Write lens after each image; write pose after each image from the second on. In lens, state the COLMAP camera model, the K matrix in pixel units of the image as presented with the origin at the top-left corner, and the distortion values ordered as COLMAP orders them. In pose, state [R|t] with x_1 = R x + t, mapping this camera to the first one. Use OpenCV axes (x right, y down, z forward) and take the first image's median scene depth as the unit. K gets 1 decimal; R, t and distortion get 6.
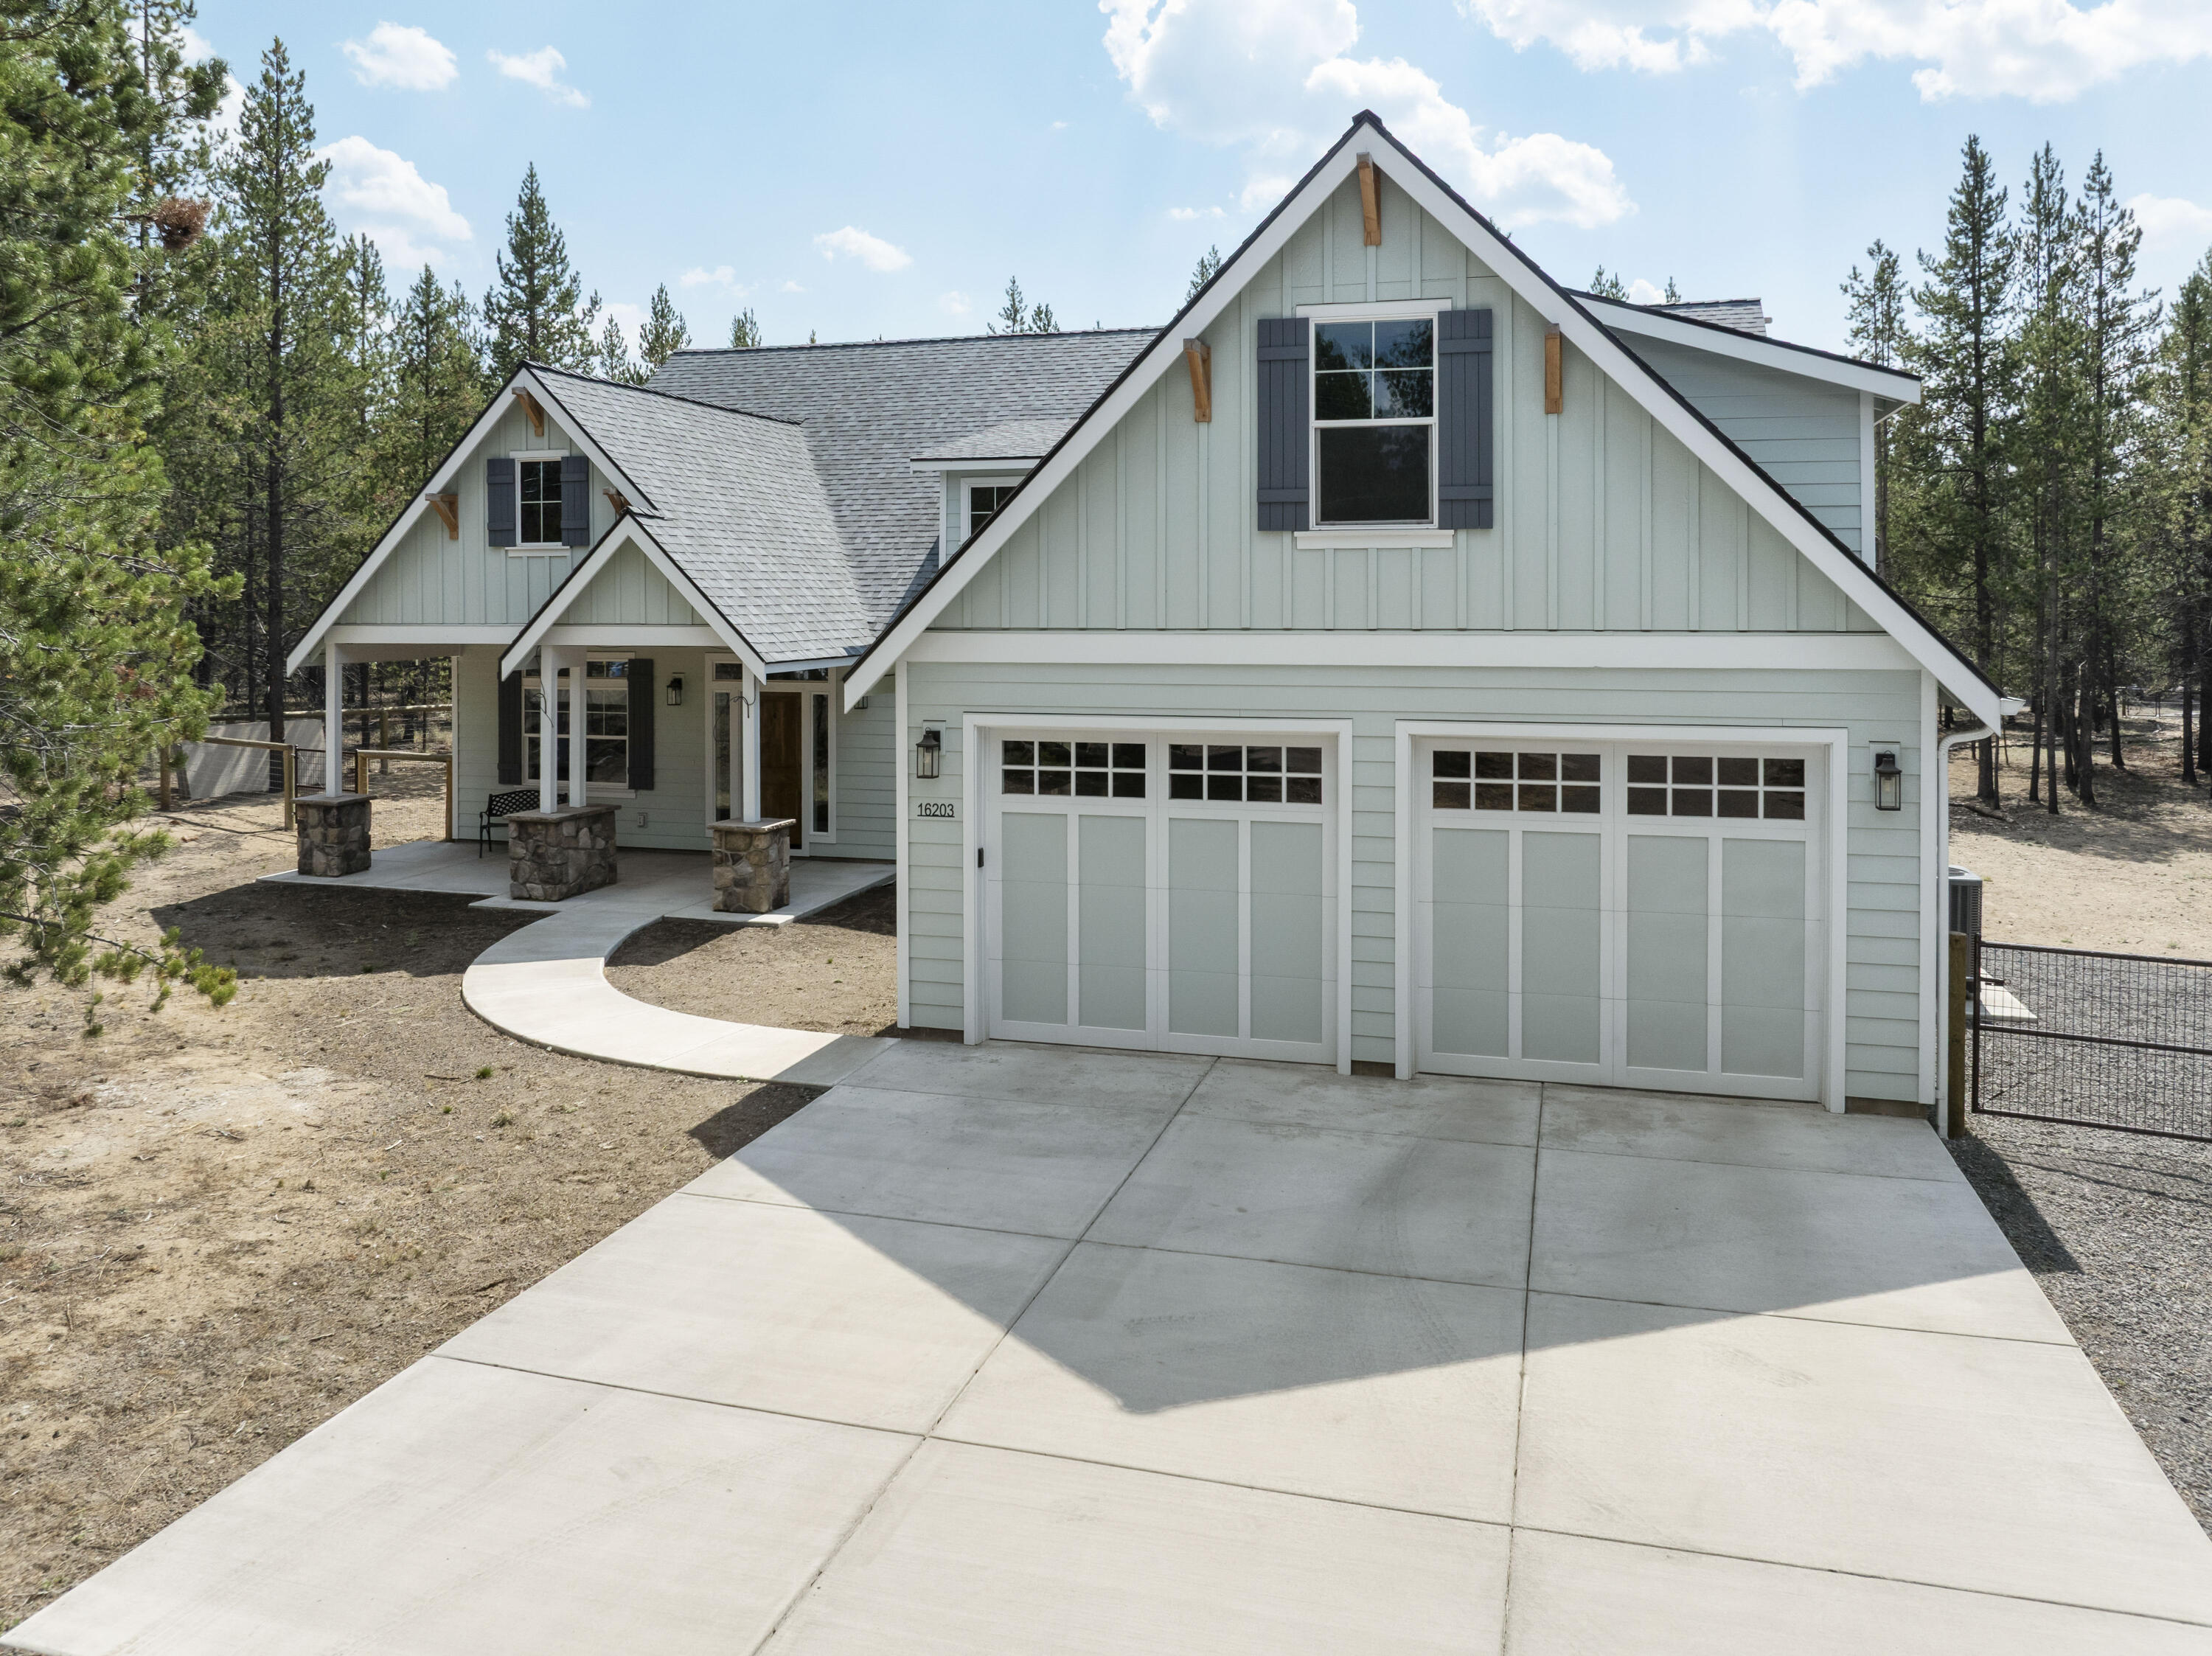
lens RADIAL K [[1589.2, 0, 1112.7], [0, 1589.2, 627.2], [0, 0, 1]] dist [-0.043564, 0.018835]
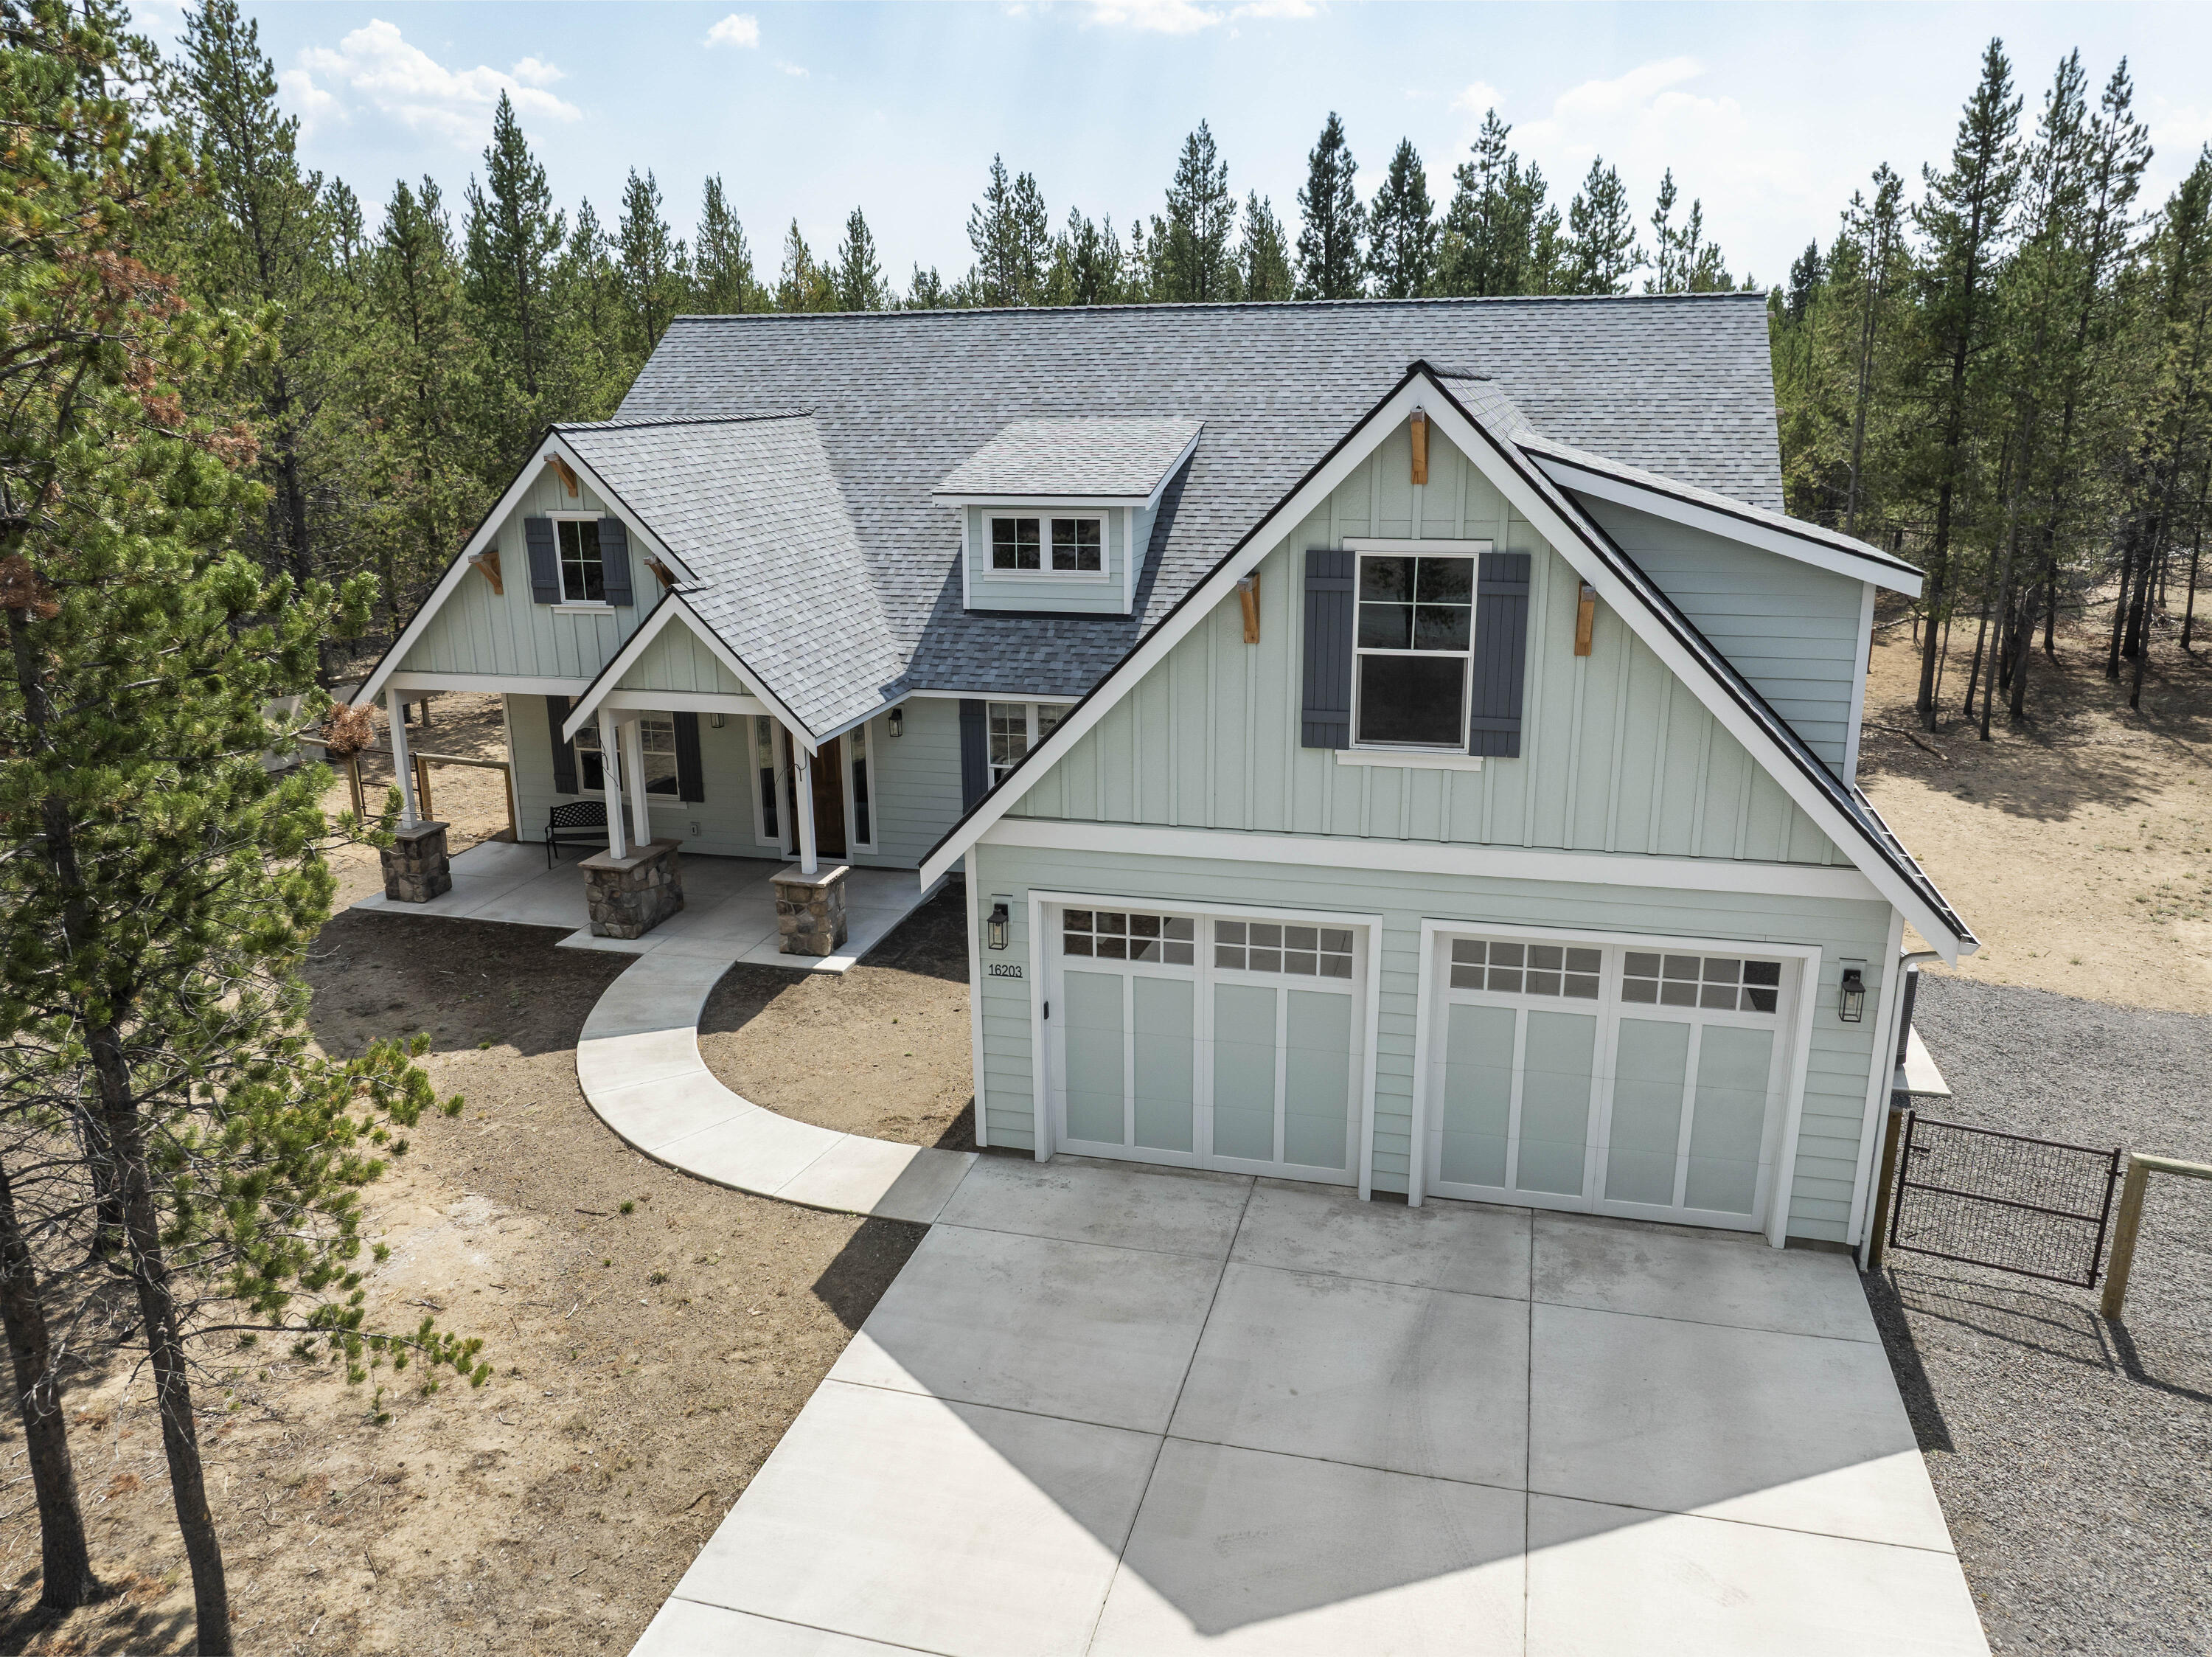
lens RADIAL K [[1520.5, 0, 1119.5], [0, 1520.5, 832.6], [0, 0, 1]] dist [-0.051737, 0.033577]
pose [[0.999697, -0.014742, 0.019705, -0.053739], [0.009089, 0.965277, 0.261069, -0.274376], [-0.022870, -0.260811, 0.965119, -0.012207]]
